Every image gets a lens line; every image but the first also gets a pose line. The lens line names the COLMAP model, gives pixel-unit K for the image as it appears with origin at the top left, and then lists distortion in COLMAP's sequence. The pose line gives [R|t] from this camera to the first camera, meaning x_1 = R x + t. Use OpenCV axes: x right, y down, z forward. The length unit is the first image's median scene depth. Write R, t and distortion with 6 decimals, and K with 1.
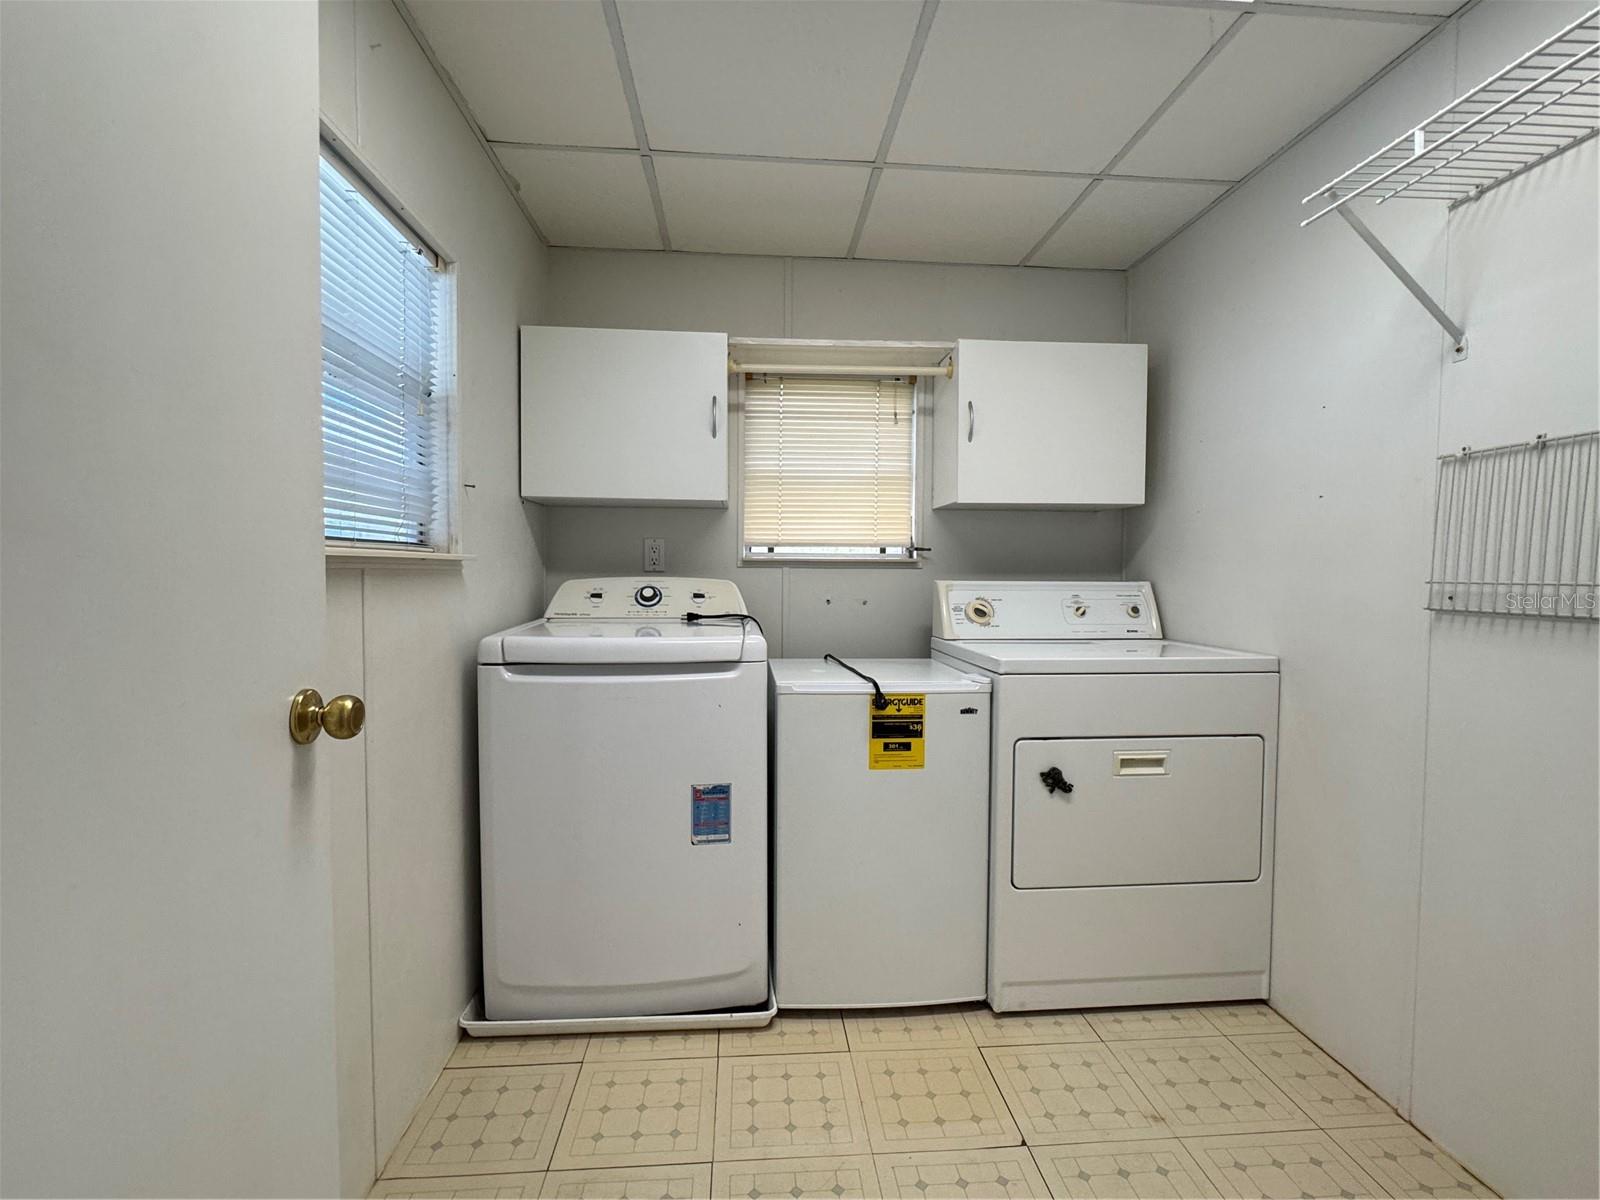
lens RADIAL K [[738.5, 0, 797.2], [0, 738.5, 611.3], [0, 0, 1]] dist [-0.002389, 0.000127]
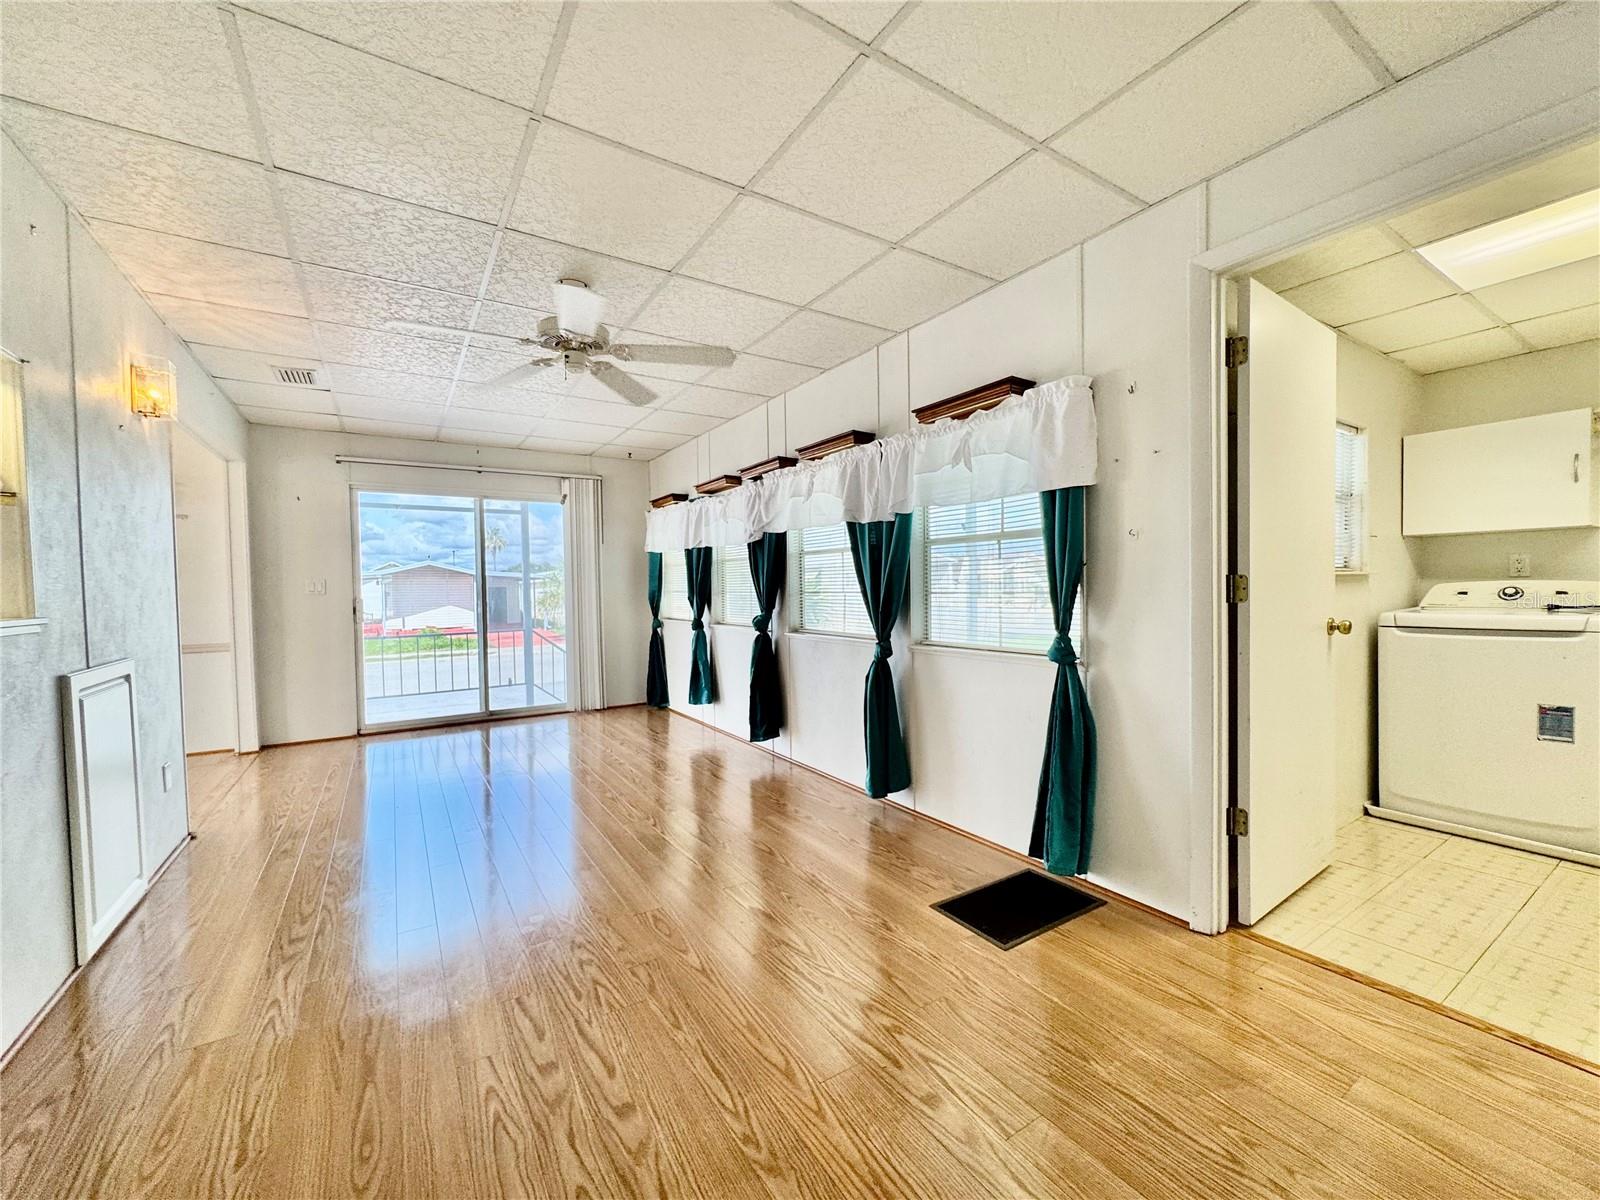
lens RADIAL K [[640.5, 0, 794.4], [0, 640.5, 605.5], [0, 0, 1]] dist [-0.003648, -0.000567]
pose [[0.472863, 0.005214, -0.881120, 0.329035], [-0.025448, 0.999646, -0.007742, 0.067698], [0.880768, 0.026084, 0.472829, -1.167349]]
